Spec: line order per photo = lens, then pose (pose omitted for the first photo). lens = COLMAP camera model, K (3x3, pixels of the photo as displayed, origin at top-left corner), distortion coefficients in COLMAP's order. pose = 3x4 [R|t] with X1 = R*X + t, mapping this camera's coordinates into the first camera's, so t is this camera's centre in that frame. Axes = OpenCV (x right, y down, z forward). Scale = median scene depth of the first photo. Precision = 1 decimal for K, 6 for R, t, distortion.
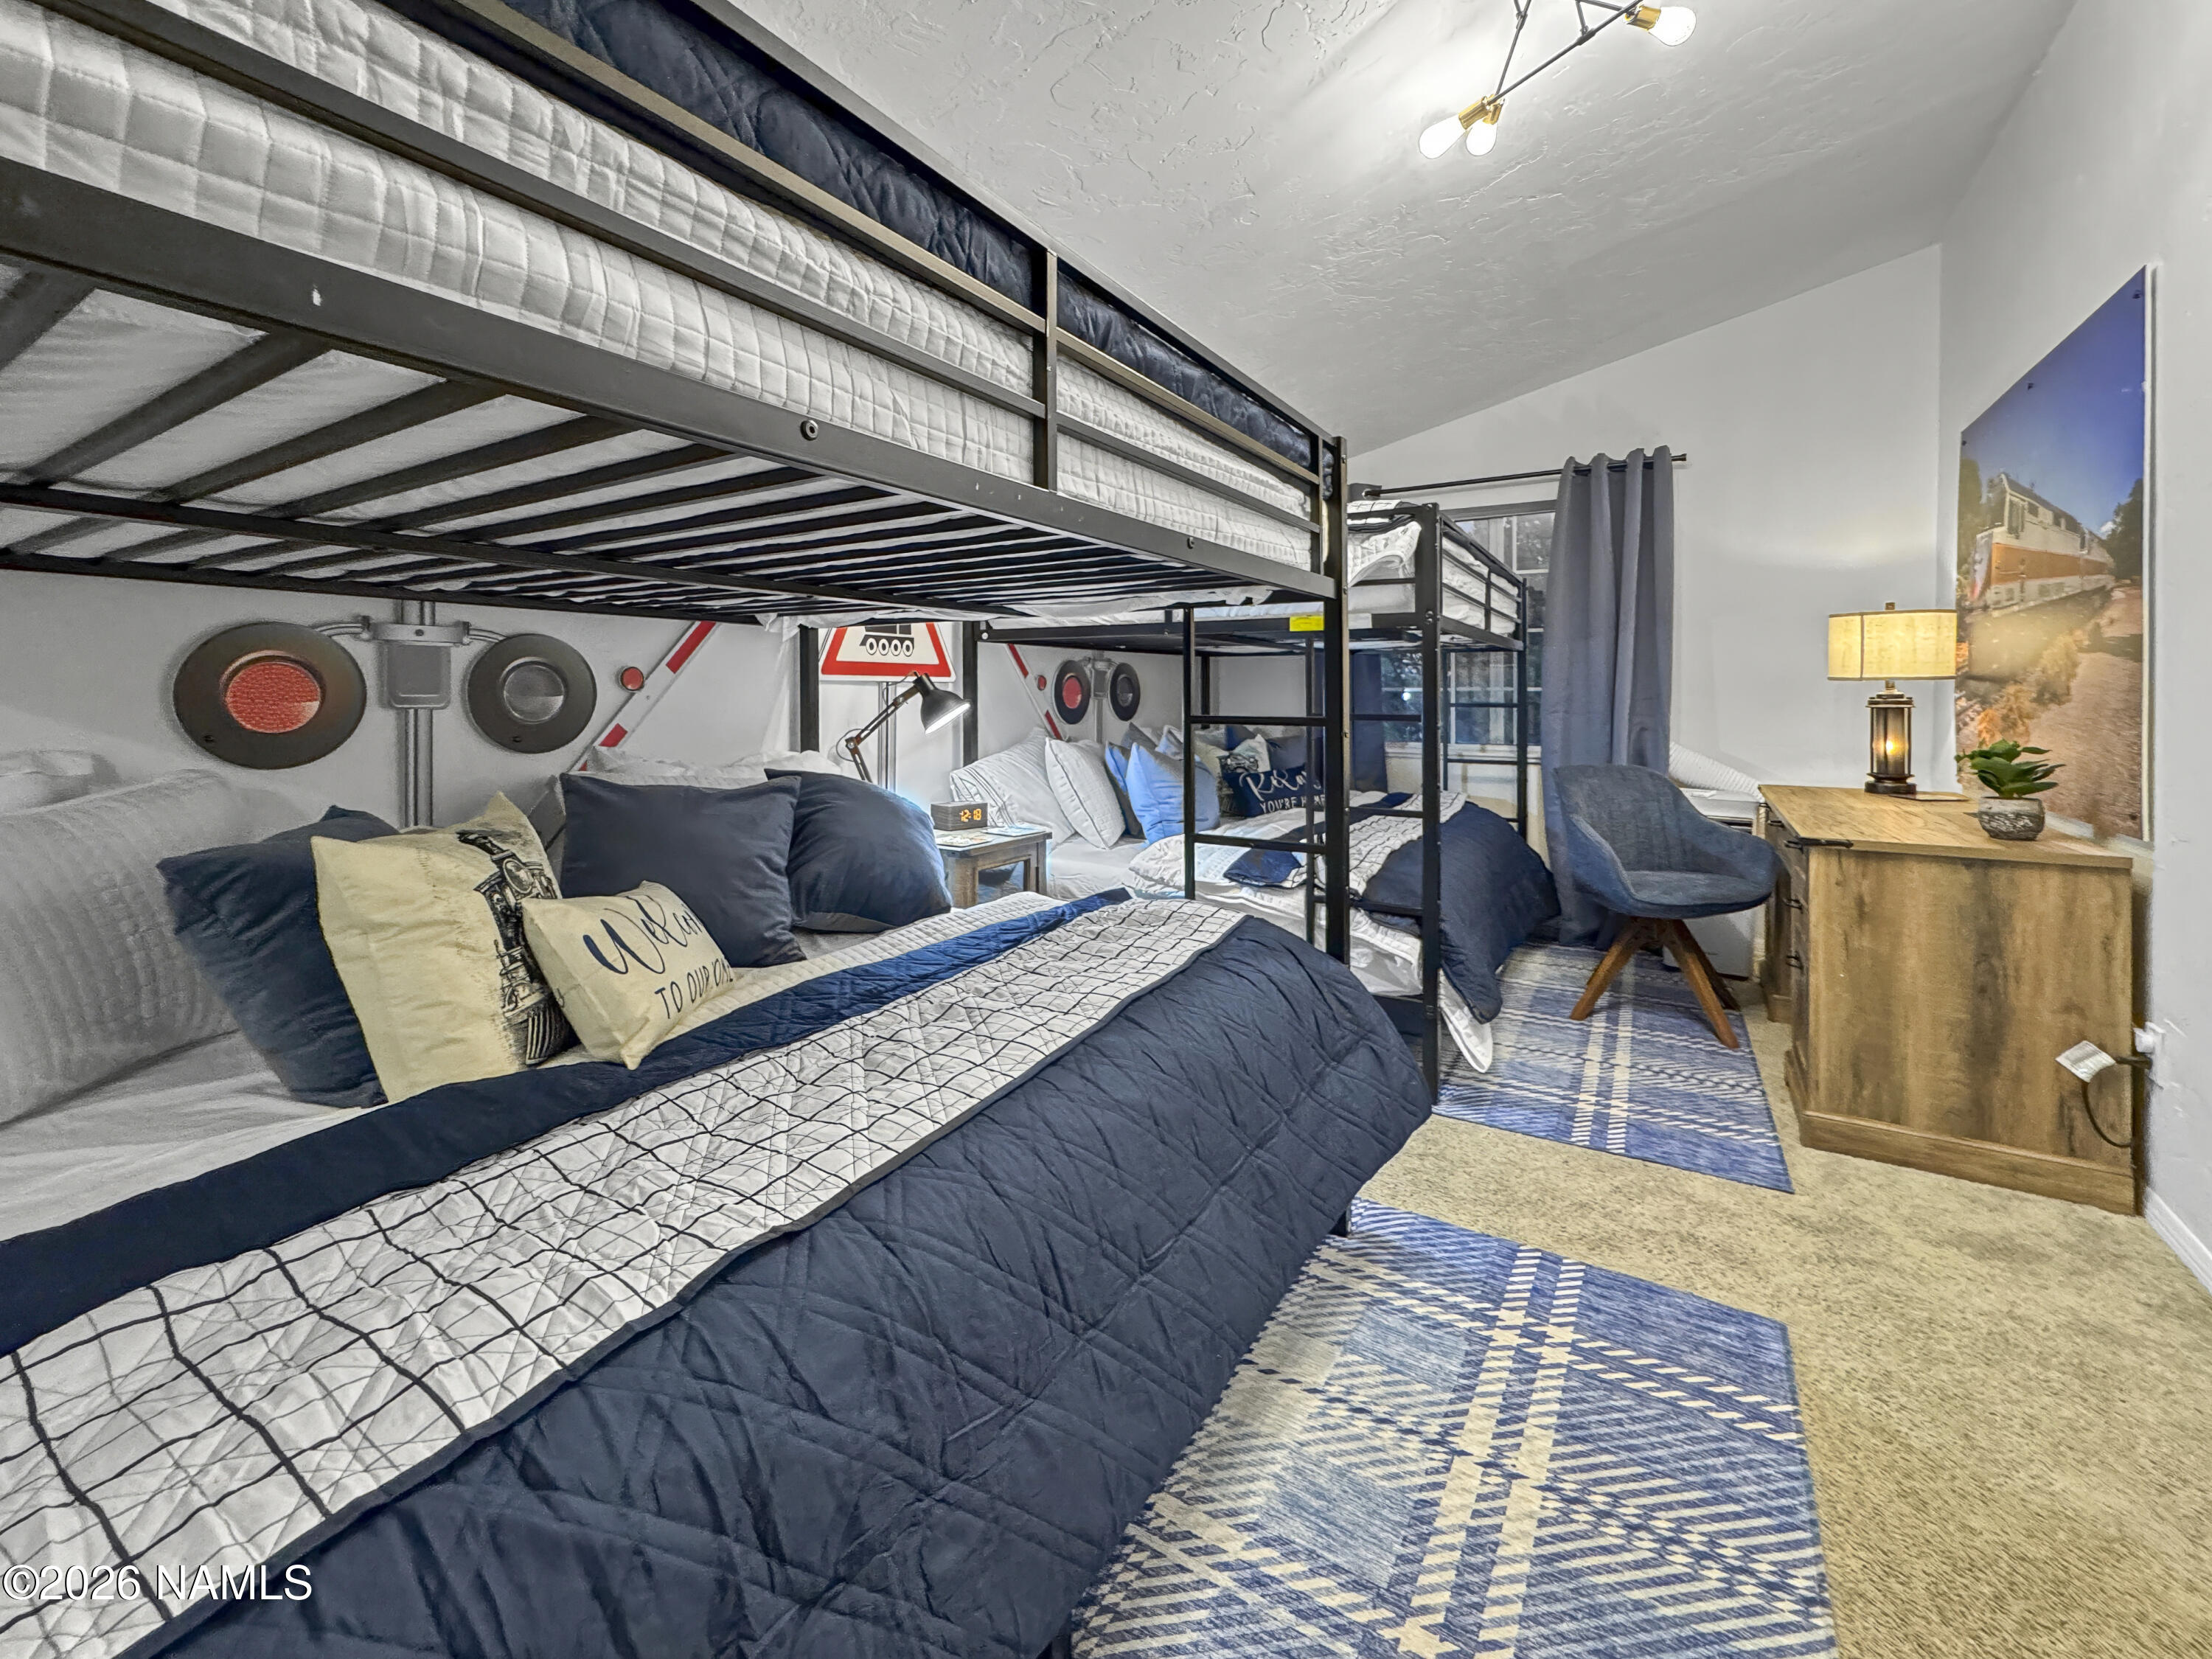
lens RADIAL K [[907.6, 0, 1099.1], [0, 907.6, 759.0], [0, 0, 1]] dist [-0.002487, 0.000399]
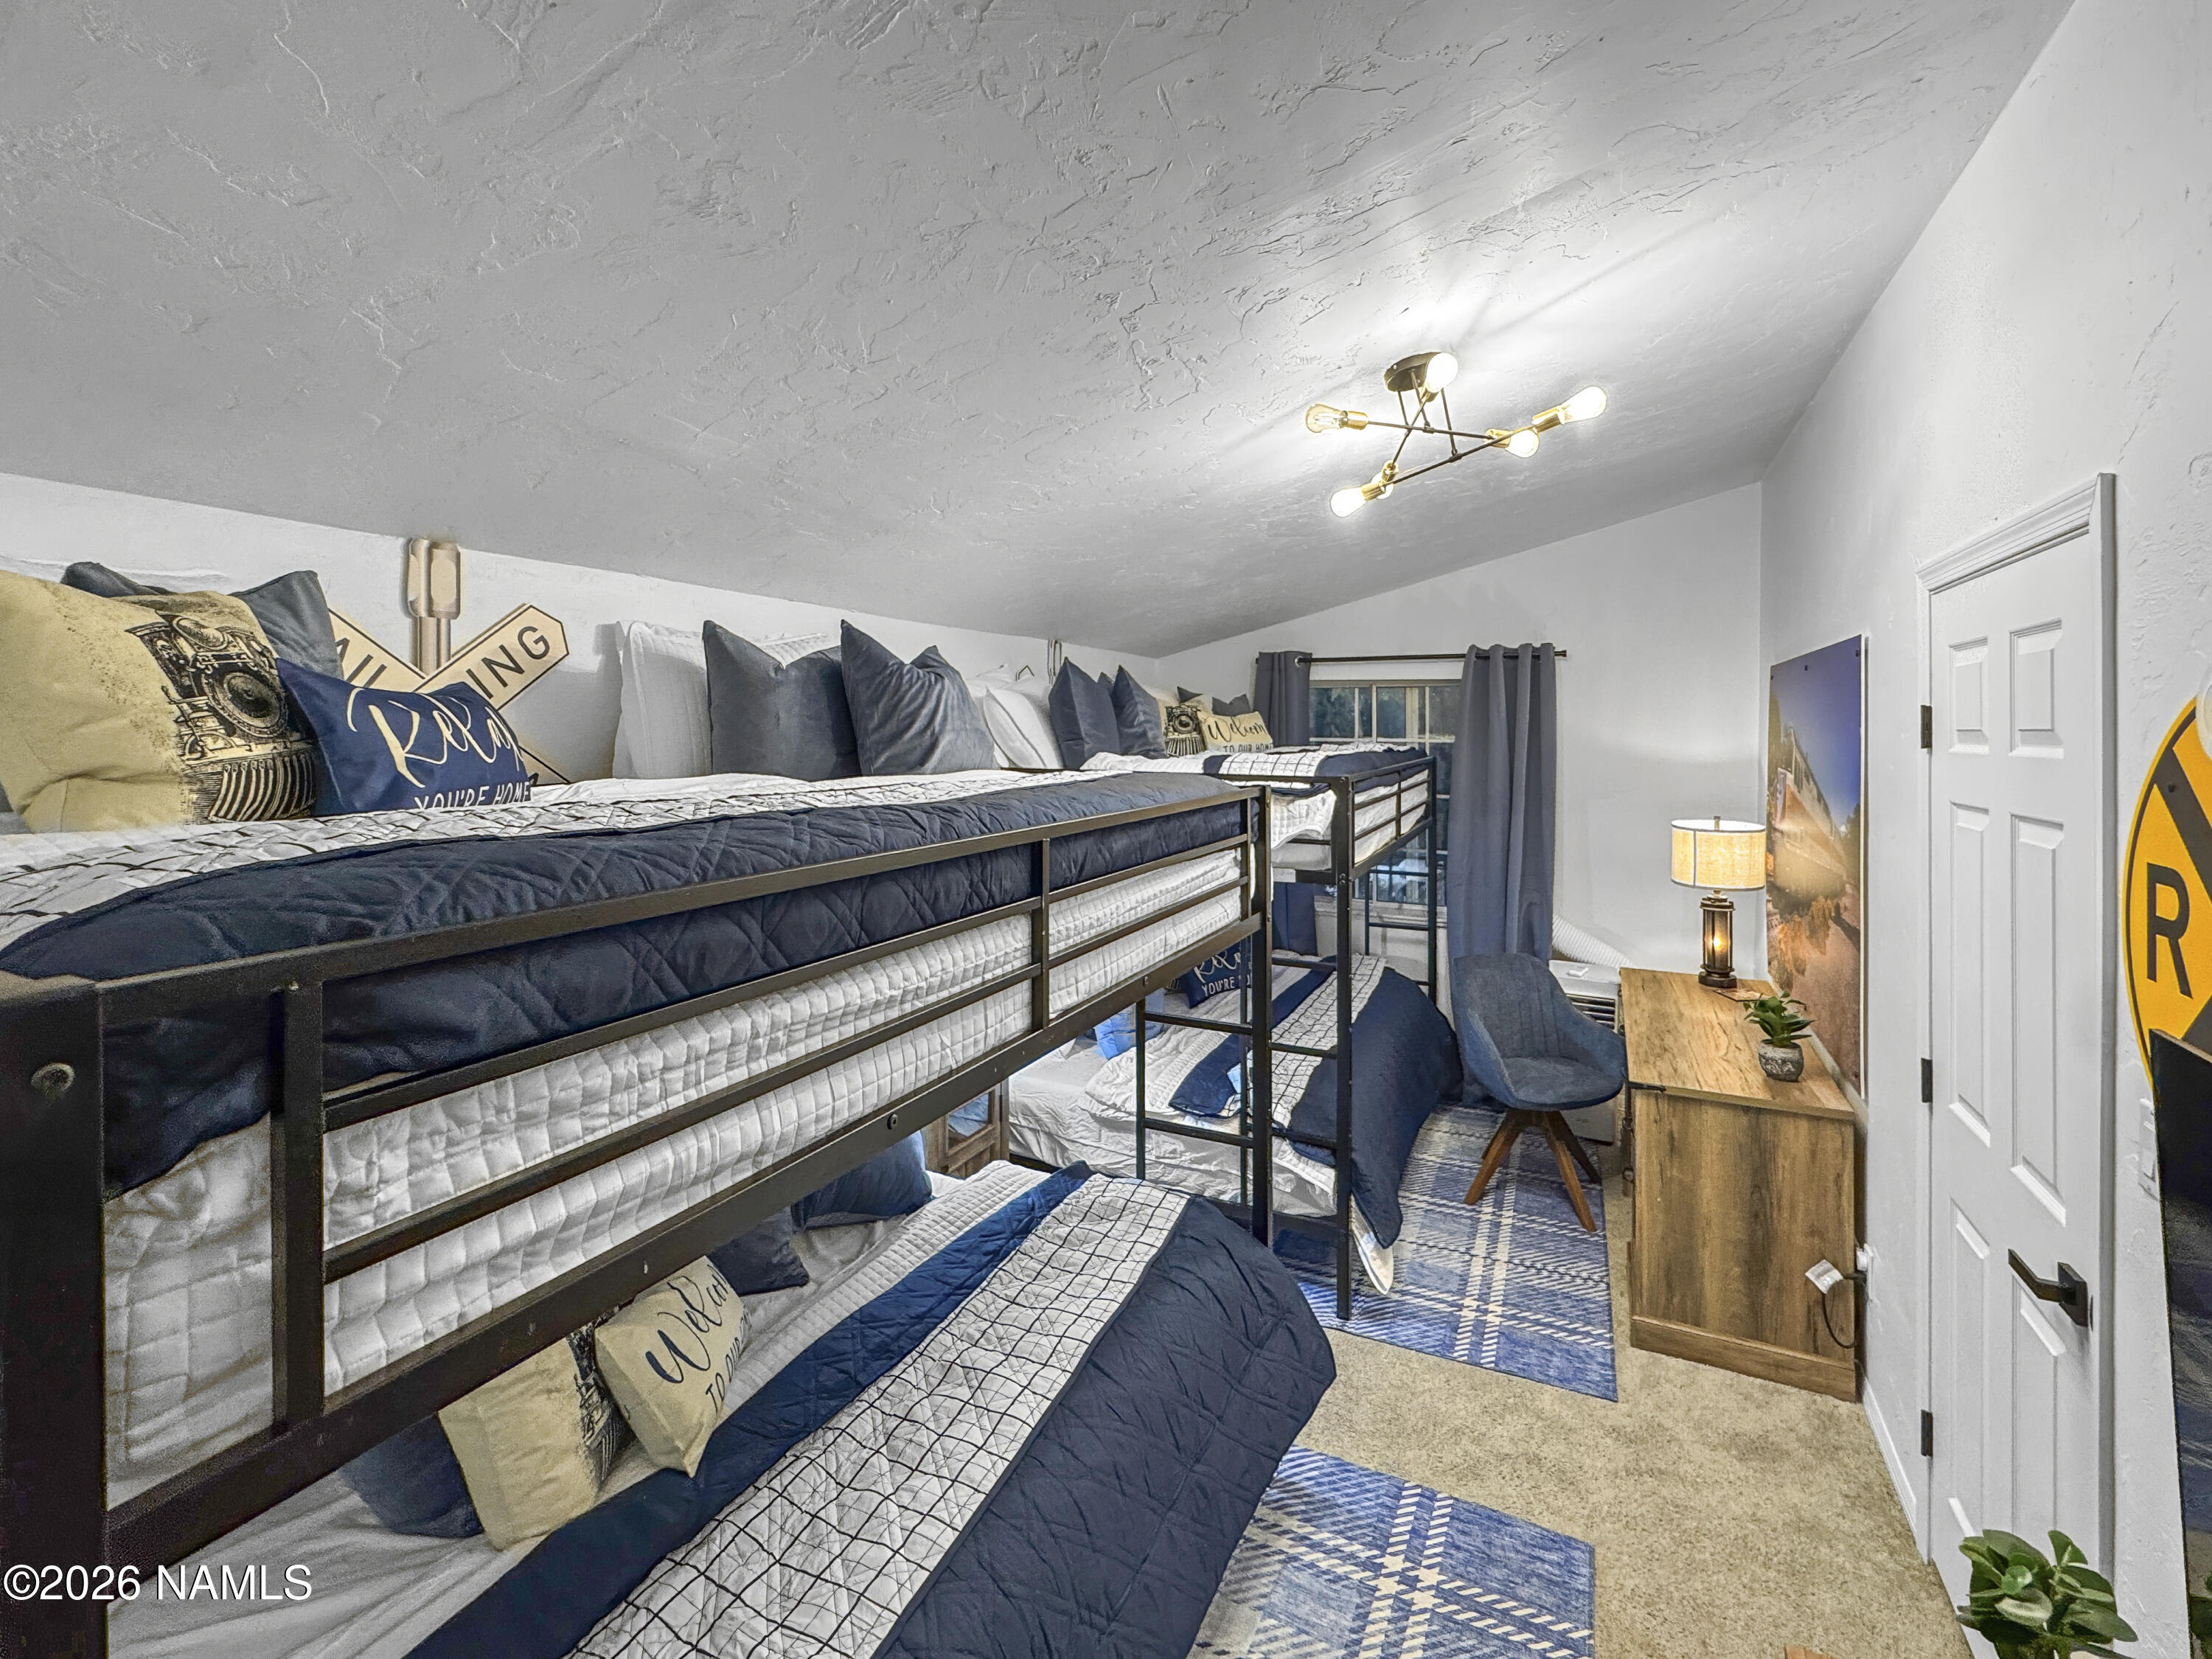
lens RADIAL K [[966.3, 0, 1166.3], [0, 966.3, 689.0], [0, 0, 1]] dist [0.000280, -0.000360]
pose [[0.990930, 0.008474, 0.134109, -0.045864], [-0.002642, 0.999045, -0.043608, -0.476489], [-0.134351, 0.042858, 0.990007, -0.305154]]
